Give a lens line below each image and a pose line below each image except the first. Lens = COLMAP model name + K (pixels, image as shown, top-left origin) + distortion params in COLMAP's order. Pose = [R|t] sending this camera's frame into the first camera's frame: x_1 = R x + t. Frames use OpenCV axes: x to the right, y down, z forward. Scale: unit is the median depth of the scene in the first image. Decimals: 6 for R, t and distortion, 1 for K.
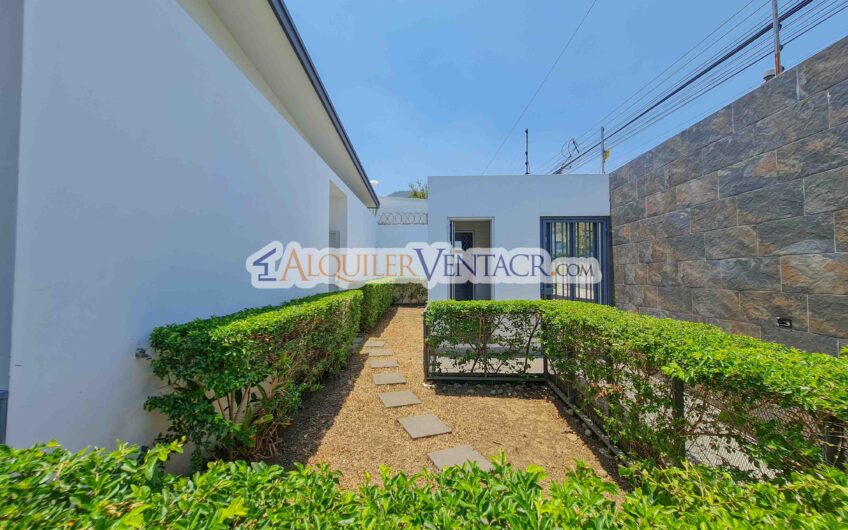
lens RADIAL K [[346.4, 0, 417.3], [0, 346.4, 262.8], [0, 0, 1]] dist [-0.000618, -0.000510]
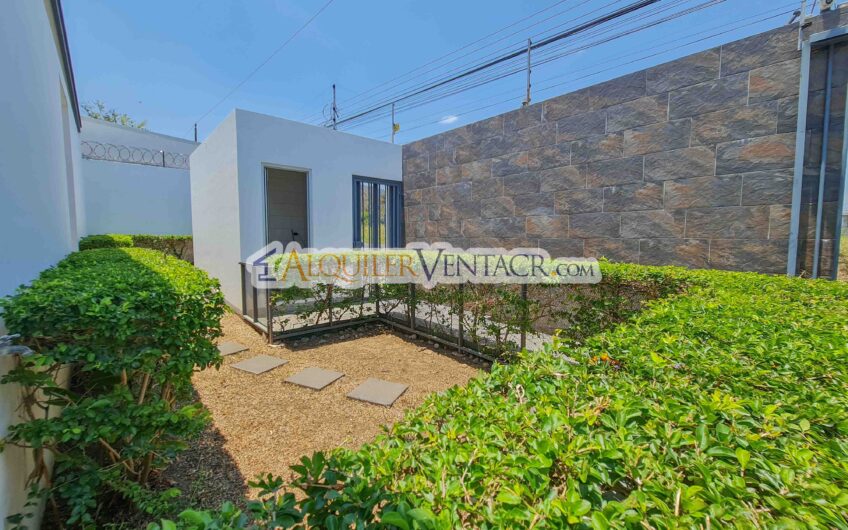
lens RADIAL K [[346.4, 0, 417.6], [0, 346.4, 262.6], [0, 0, 1]] dist [-0.000618, -0.000510]
pose [[0.718734, -0.051235, 0.693395, -0.371738], [-0.024738, 0.994766, 0.099144, 0.036481], [-0.694845, -0.088411, 0.713704, 0.110037]]
